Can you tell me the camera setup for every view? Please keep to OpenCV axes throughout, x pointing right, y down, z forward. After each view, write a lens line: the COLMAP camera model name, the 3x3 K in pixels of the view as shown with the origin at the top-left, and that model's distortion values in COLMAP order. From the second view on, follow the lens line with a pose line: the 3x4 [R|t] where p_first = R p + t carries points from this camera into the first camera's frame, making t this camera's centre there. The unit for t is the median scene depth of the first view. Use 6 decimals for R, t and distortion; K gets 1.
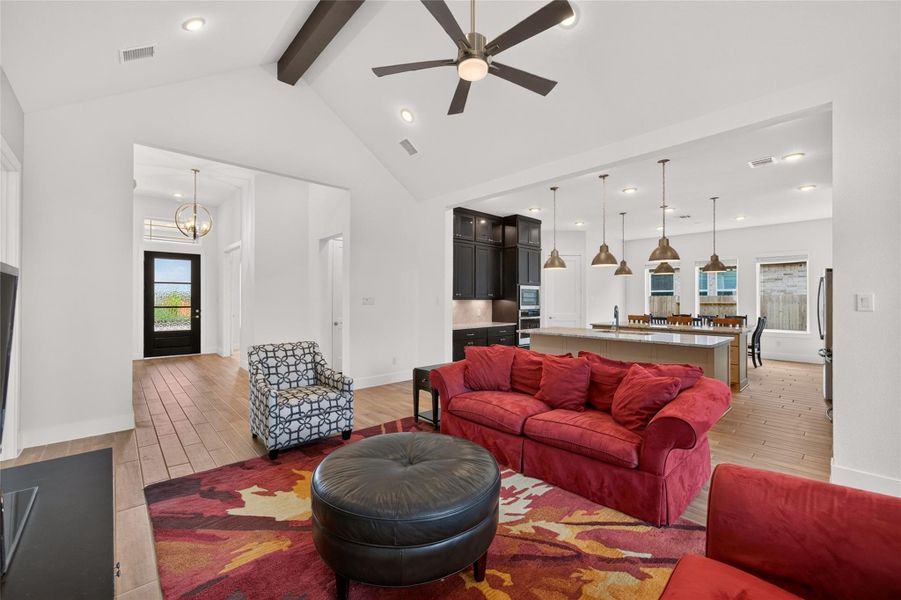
lens RADIAL K [[346.8, 0, 448.9], [0, 346.8, 298.0], [0, 0, 1]] dist [-0.002800, -0.000192]
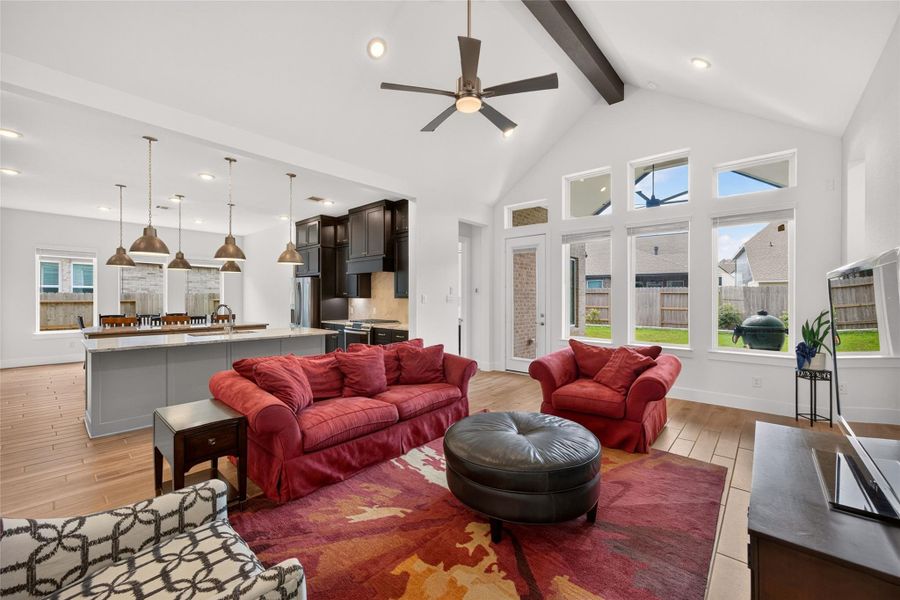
lens RADIAL K [[346.4, 0, 450.3], [0, 346.4, 301.0], [0, 0, 1]] dist [-0.002800, -0.000192]
pose [[-0.031915, -0.008251, 0.999457, -0.535907], [-0.006437, 0.999947, 0.008050, 0.002858], [-0.999470, -0.006177, -0.031966, 0.525912]]
